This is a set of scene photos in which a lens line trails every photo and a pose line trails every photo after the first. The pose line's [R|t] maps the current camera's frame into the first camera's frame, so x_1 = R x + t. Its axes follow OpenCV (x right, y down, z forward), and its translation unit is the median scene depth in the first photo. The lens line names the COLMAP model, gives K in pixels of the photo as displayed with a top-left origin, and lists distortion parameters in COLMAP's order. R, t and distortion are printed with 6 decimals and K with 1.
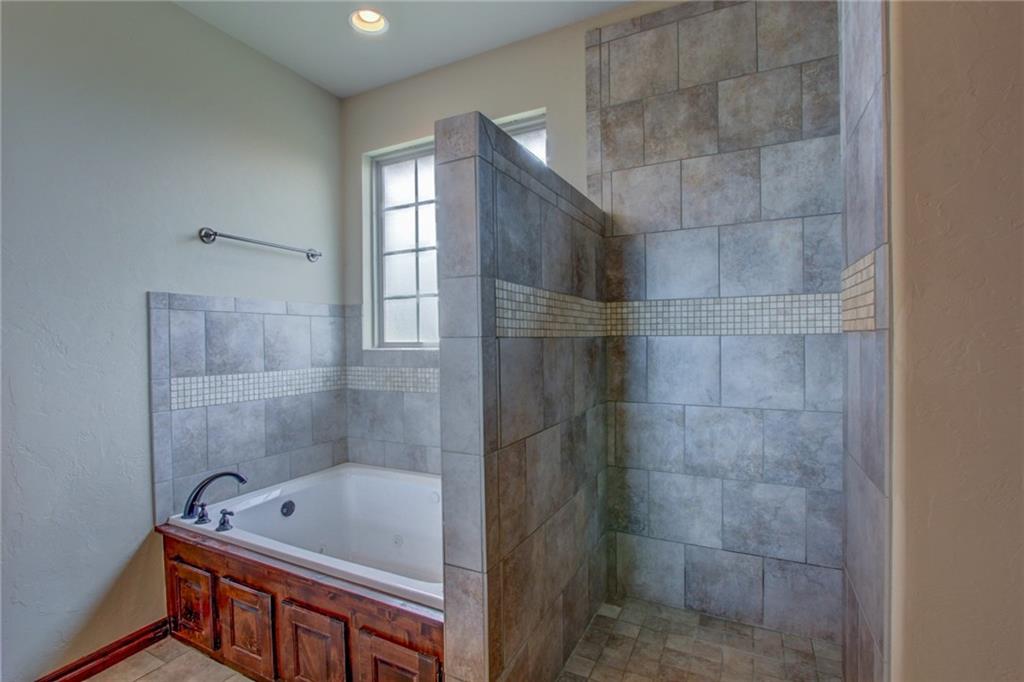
lens RADIAL K [[472.7, 0, 508.9], [0, 472.7, 349.8], [0, 0, 1]] dist [-0.017705, 0.001865]
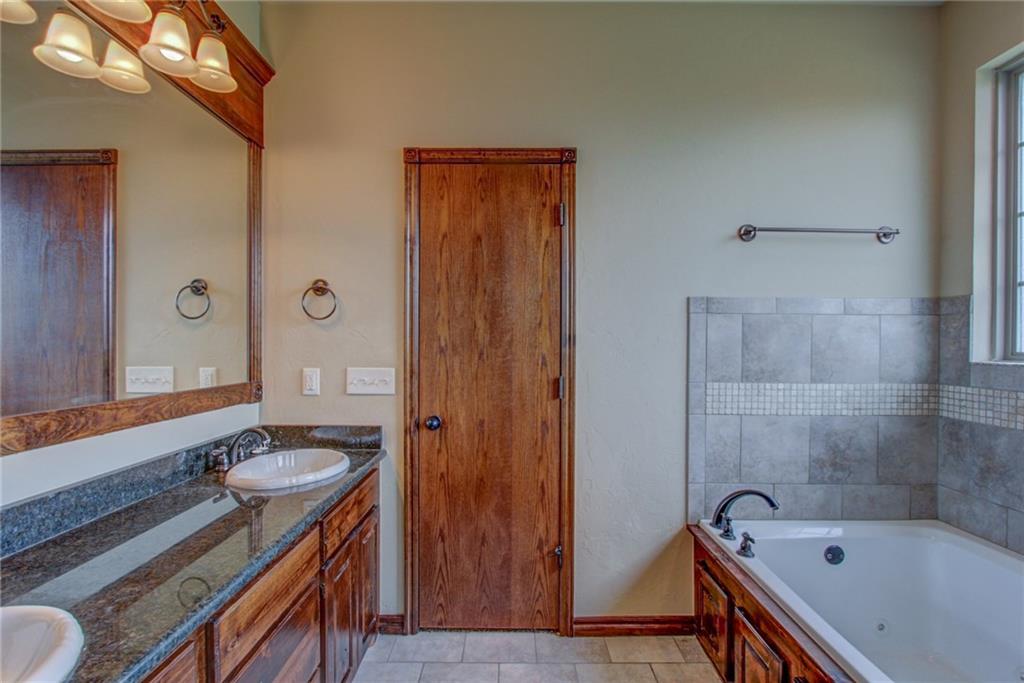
lens RADIAL K [[472.7, 0, 508.9], [0, 472.7, 350.3], [0, 0, 1]] dist [-0.017705, 0.001865]
pose [[0.441649, 0.024490, -0.896854, -0.007088], [-0.032023, 0.999421, 0.011521, -0.004826], [0.896616, 0.023632, 0.442177, 0.152827]]
